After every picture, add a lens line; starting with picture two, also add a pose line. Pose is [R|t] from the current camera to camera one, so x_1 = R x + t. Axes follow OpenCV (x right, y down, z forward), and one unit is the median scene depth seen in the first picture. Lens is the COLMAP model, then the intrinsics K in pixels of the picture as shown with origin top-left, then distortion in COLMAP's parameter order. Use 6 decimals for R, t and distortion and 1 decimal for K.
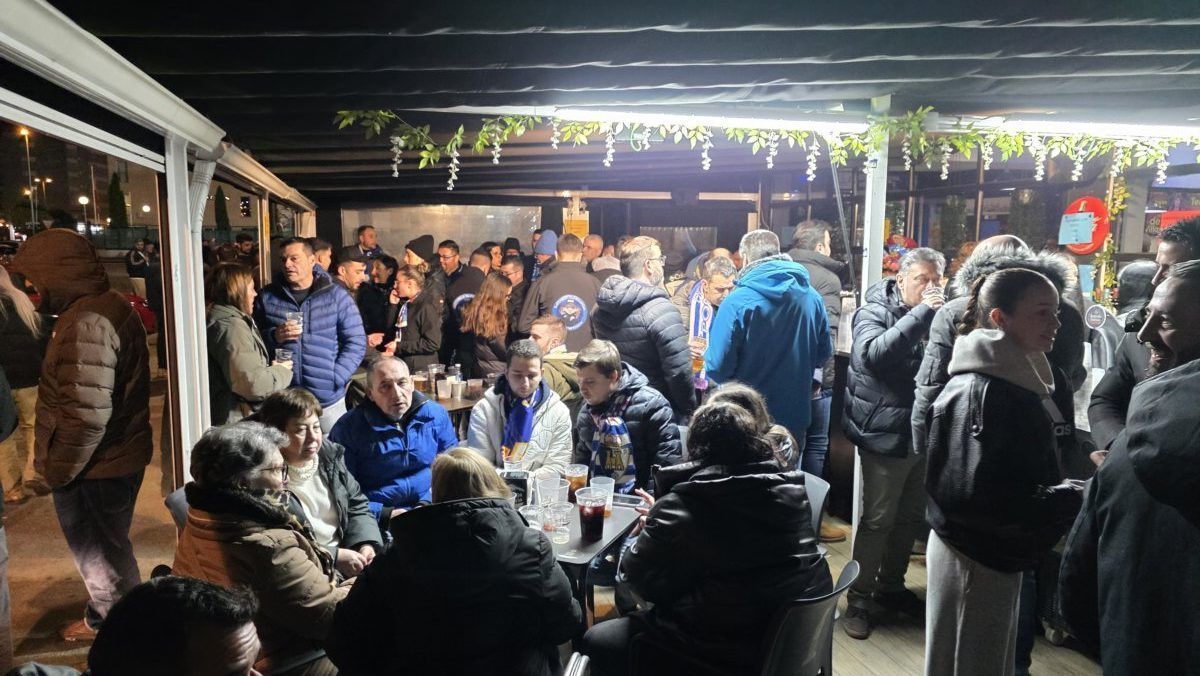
lens RADIAL K [[813.8, 0, 600.0], [0, 813.8, 338.0], [0, 0, 1]] dist [0.001665, -0.000827]
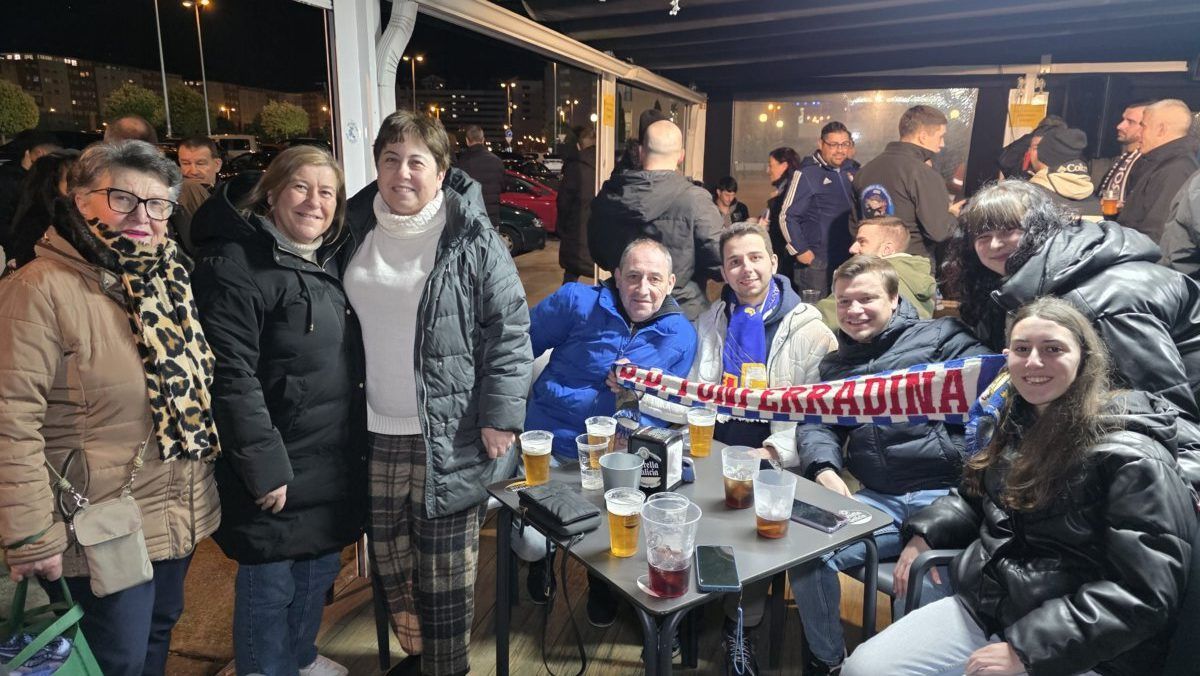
lens RADIAL K [[813.8, 0, 600.0], [0, 813.8, 338.0], [0, 0, 1]] dist [0.001665, -0.000827]
pose [[0.828953, 0.124981, -0.545175, 0.078148], [-0.073481, 0.990602, 0.115364, 0.006971], [0.554470, -0.055571, 0.830346, 0.163097]]
